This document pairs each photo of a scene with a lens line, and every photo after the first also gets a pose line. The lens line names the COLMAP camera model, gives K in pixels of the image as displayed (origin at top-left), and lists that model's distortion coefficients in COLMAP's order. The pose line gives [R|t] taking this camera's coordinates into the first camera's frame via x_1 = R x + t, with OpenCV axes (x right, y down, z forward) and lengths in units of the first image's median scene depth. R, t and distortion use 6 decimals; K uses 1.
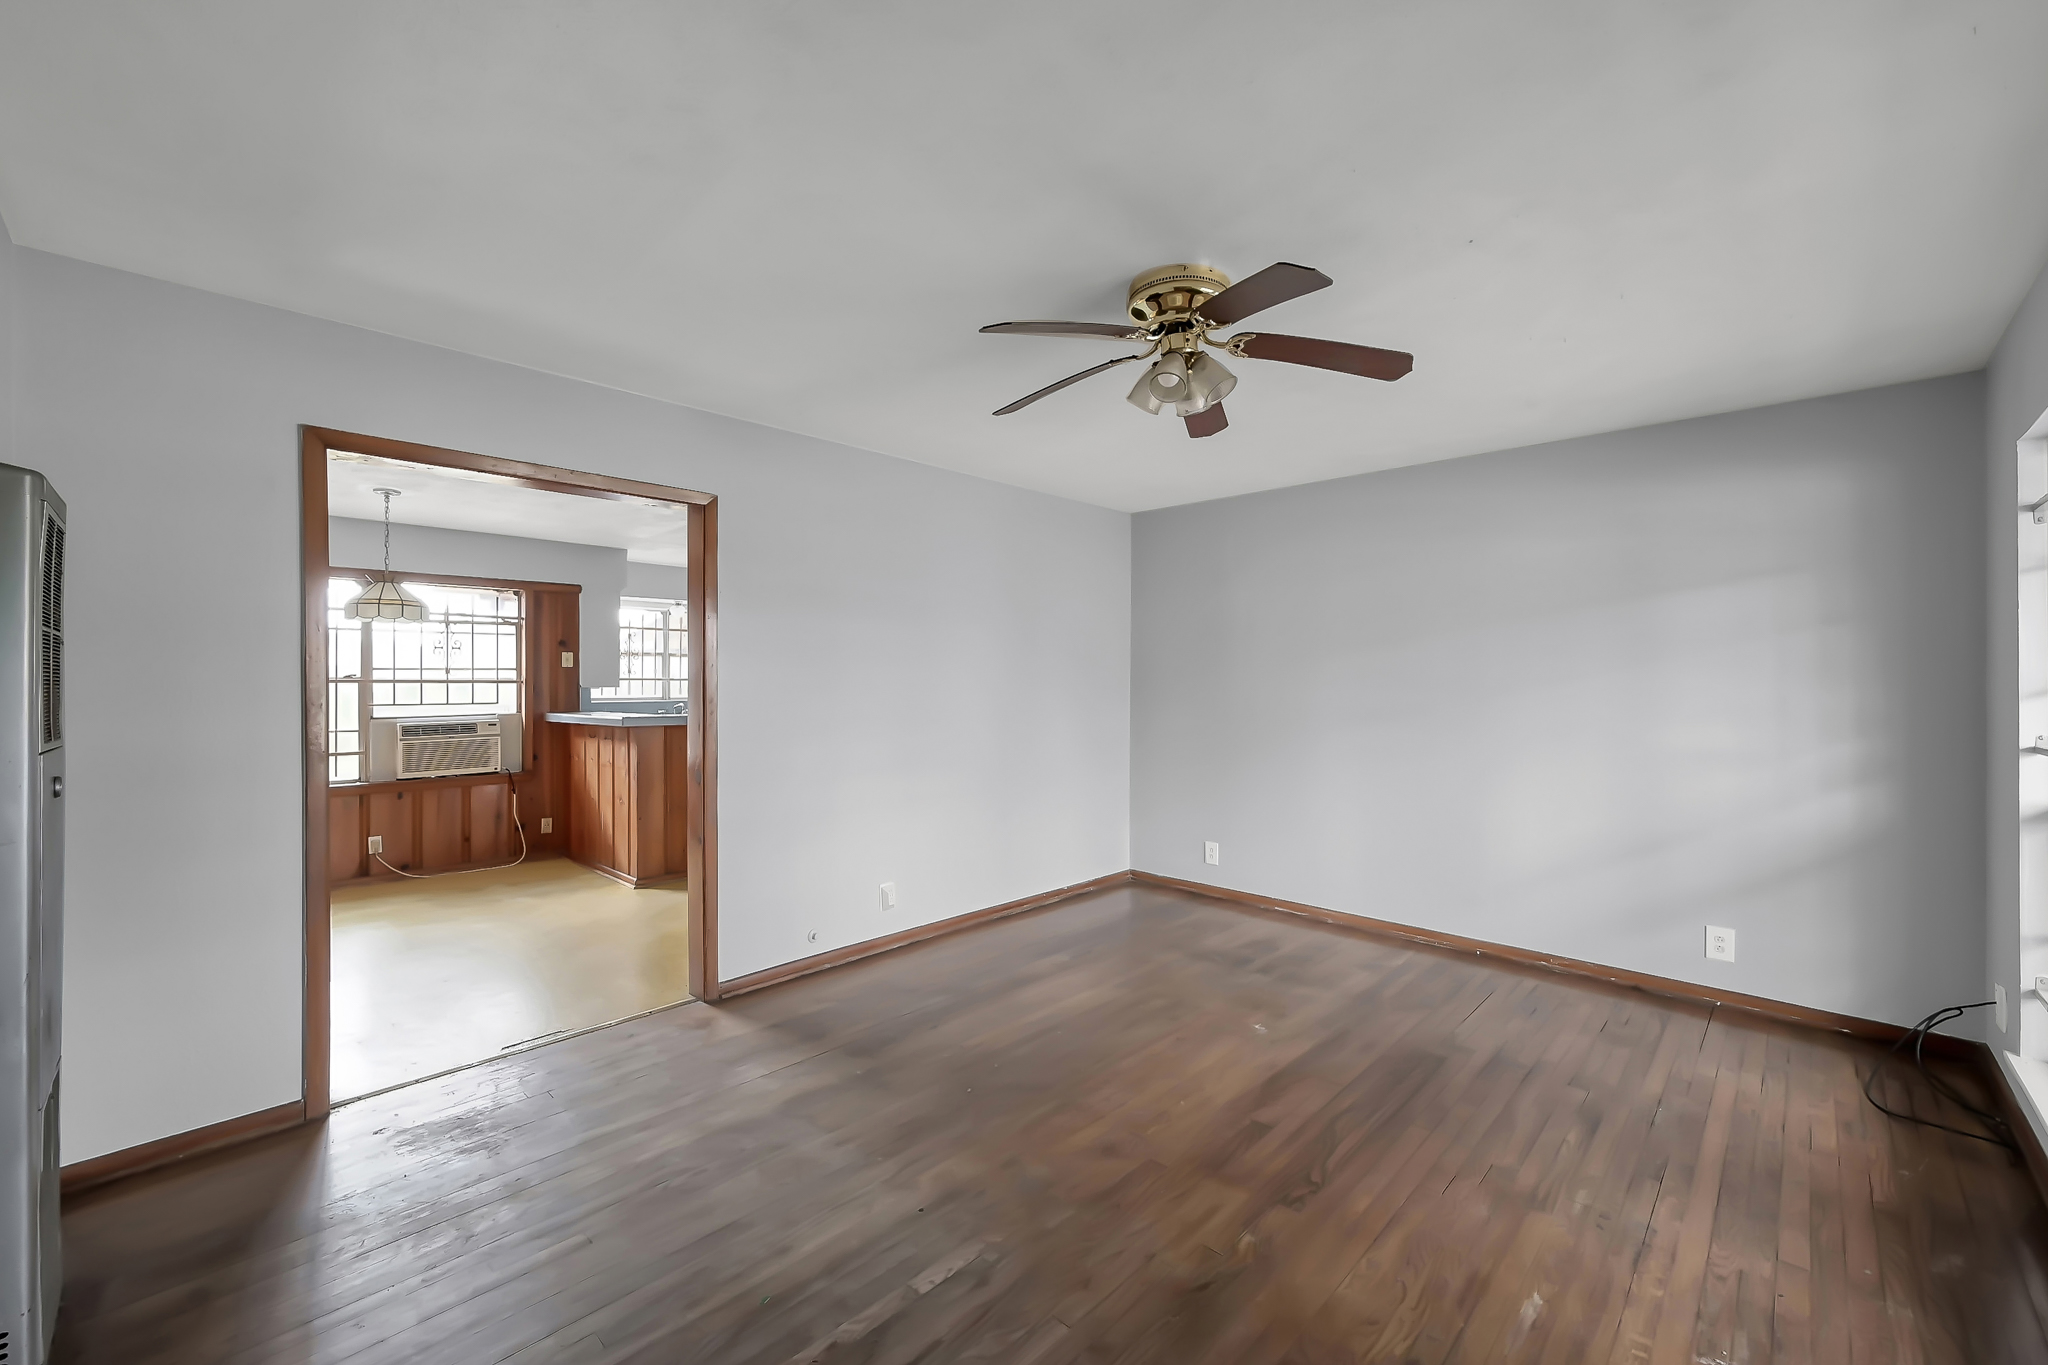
lens RADIAL K [[811.3, 0, 1026.8], [0, 811.3, 680.5], [0, 0, 1]] dist [0.000094, 0.000011]
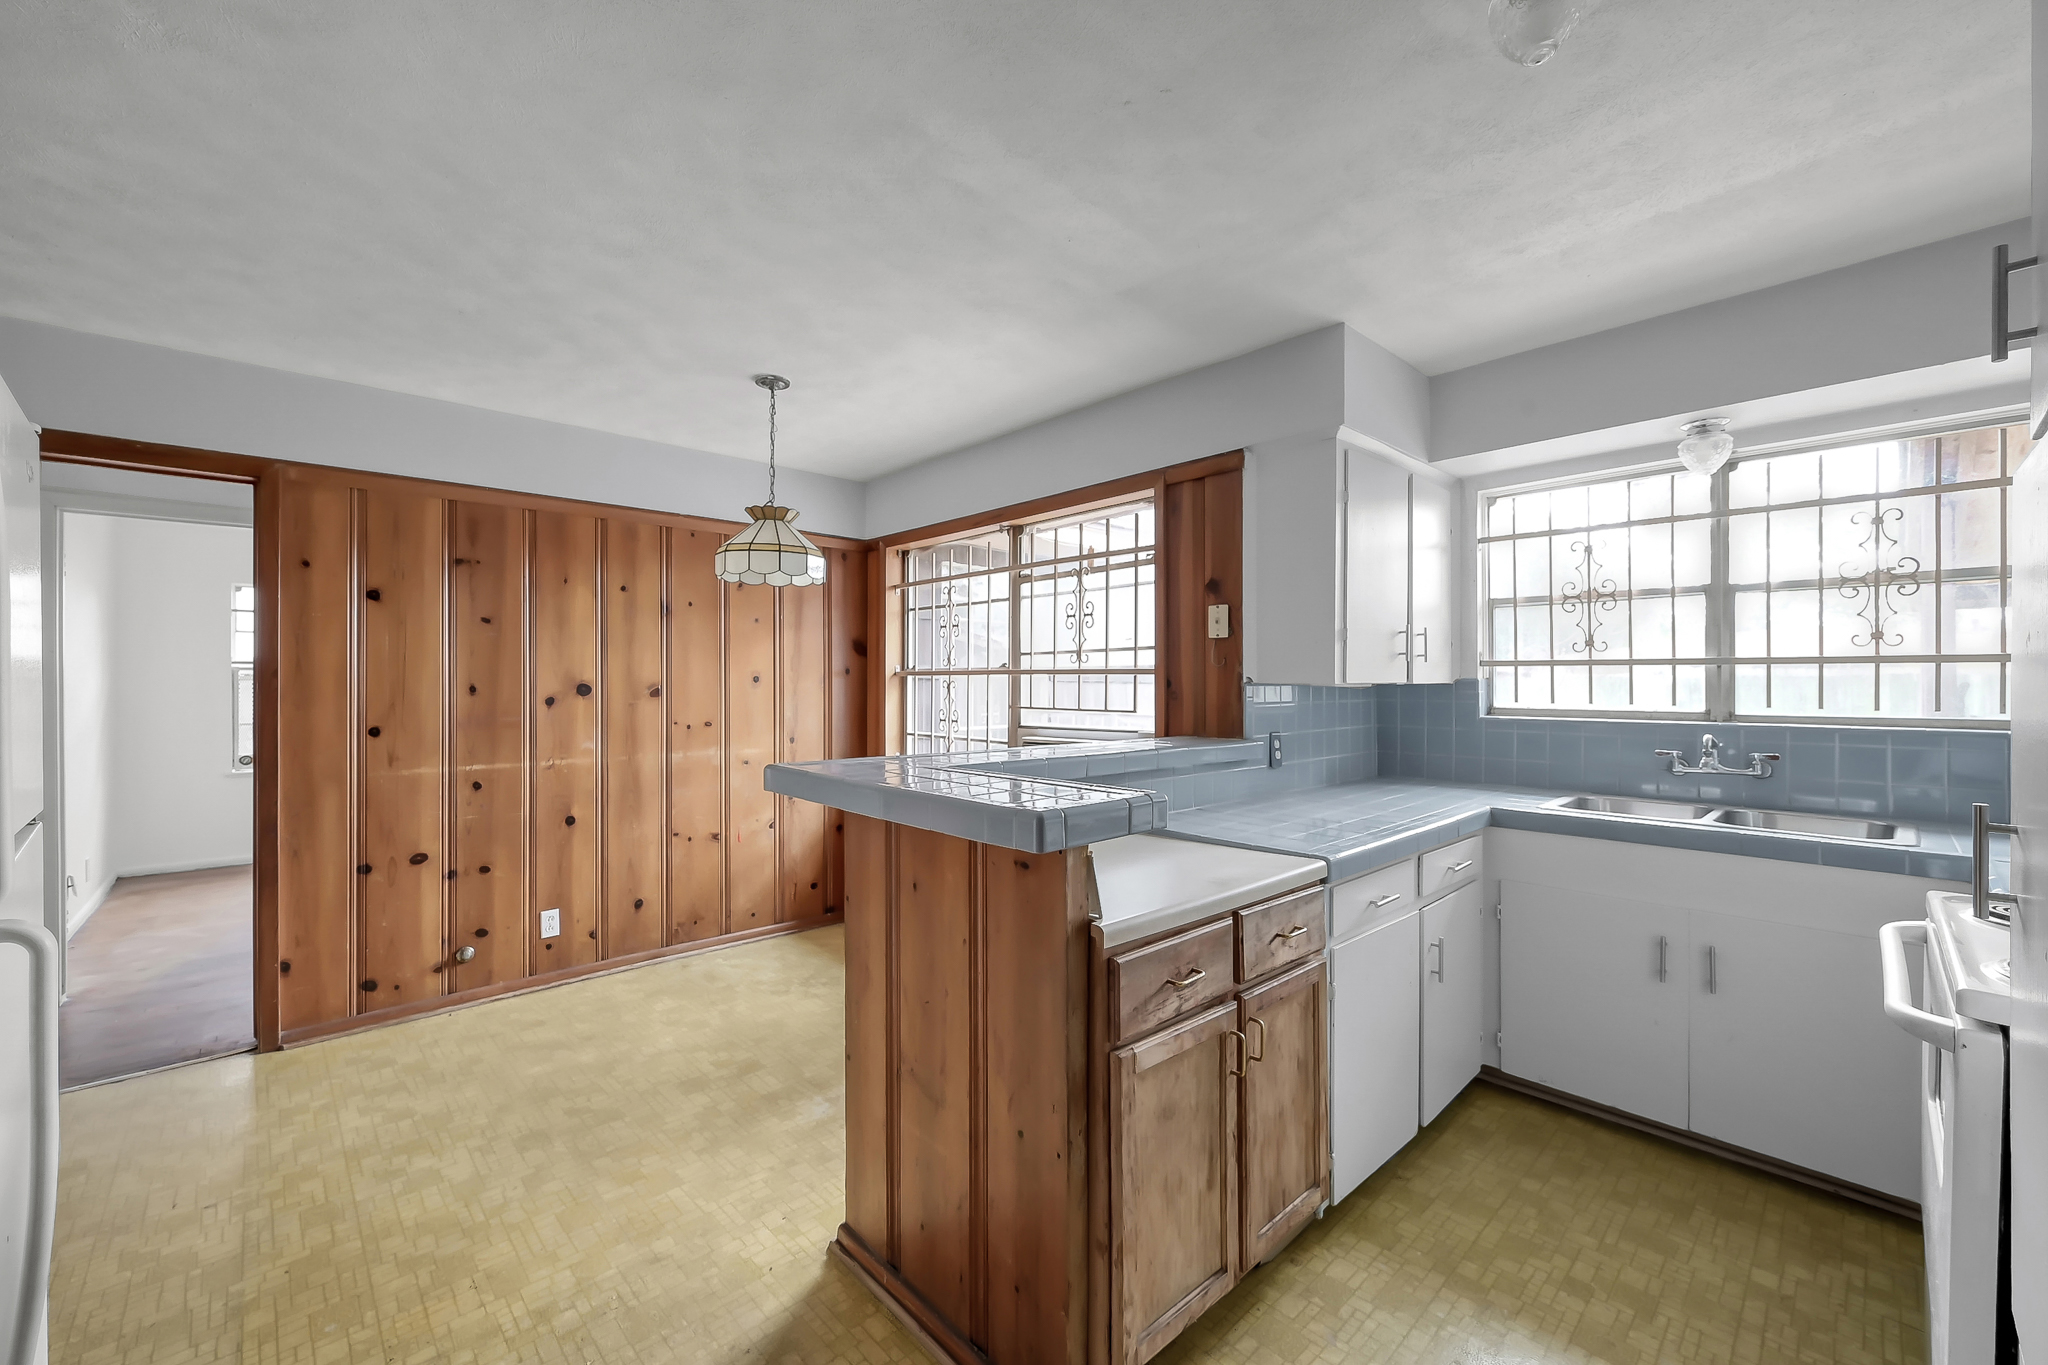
lens RADIAL K [[811.3, 0, 1026.8], [0, 811.3, 680.5], [0, 0, 1]] dist [0.000094, 0.000011]
pose [[-0.058431, 0.001752, -0.998290, -0.123672], [0.005138, 0.999986, 0.001454, 0.006627], [0.998278, -0.005044, -0.058439, 1.031516]]
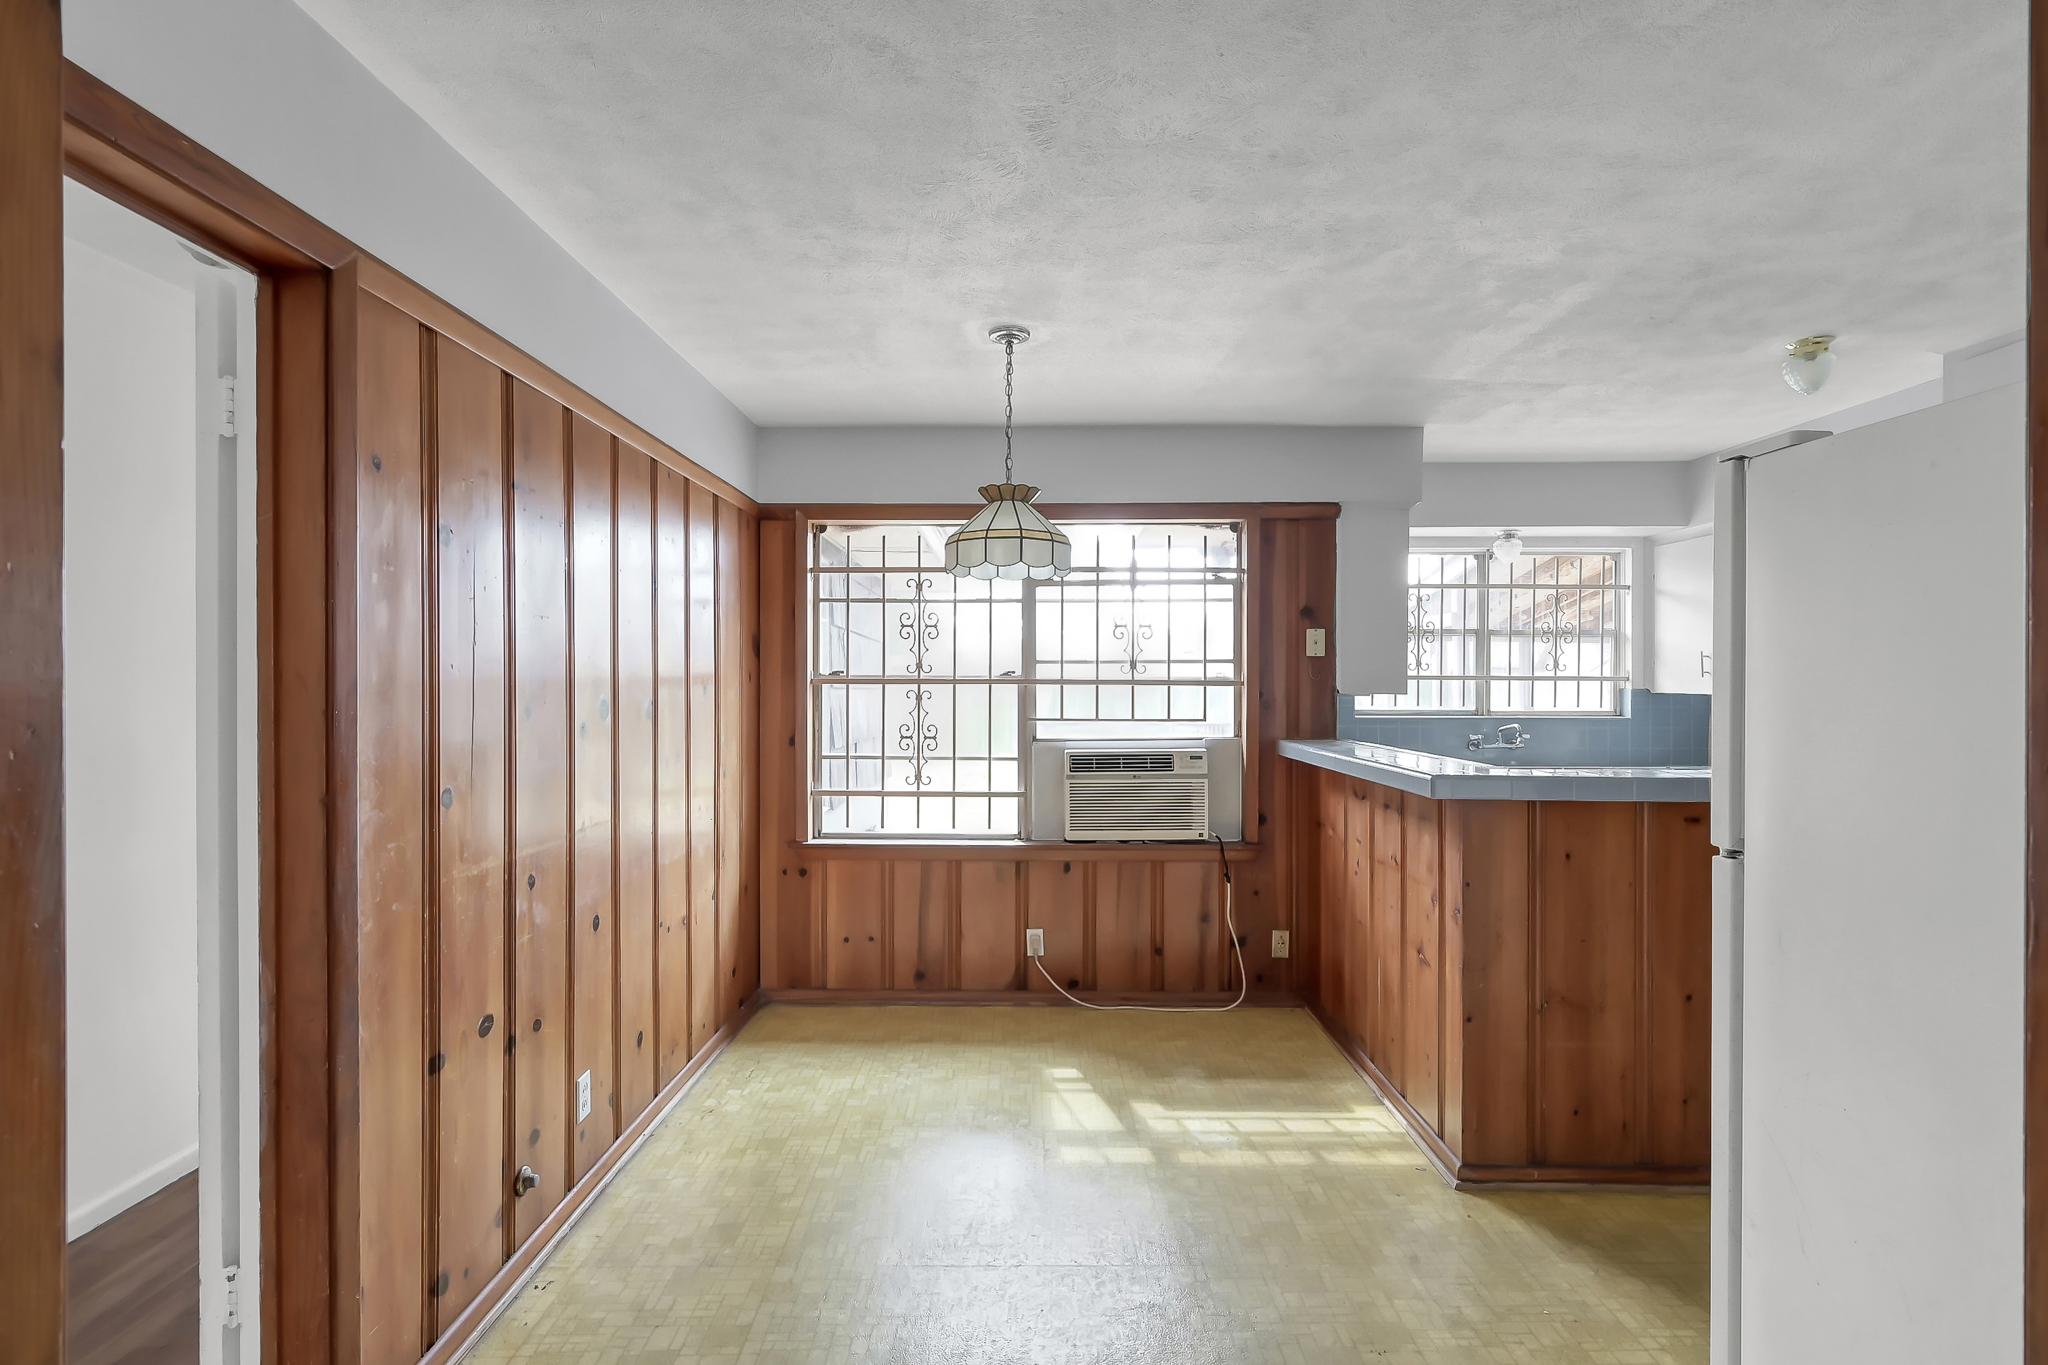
lens RADIAL K [[965.4, 0, 1024.0], [0, 965.4, 682.5], [0, 0, 1]] dist [0.001743, 0.000209]
pose [[0.683683, 0.006019, -0.729754, -0.258186], [-0.001346, 0.999975, 0.006987, -0.003759], [0.729778, -0.003795, 0.683674, 0.470834]]
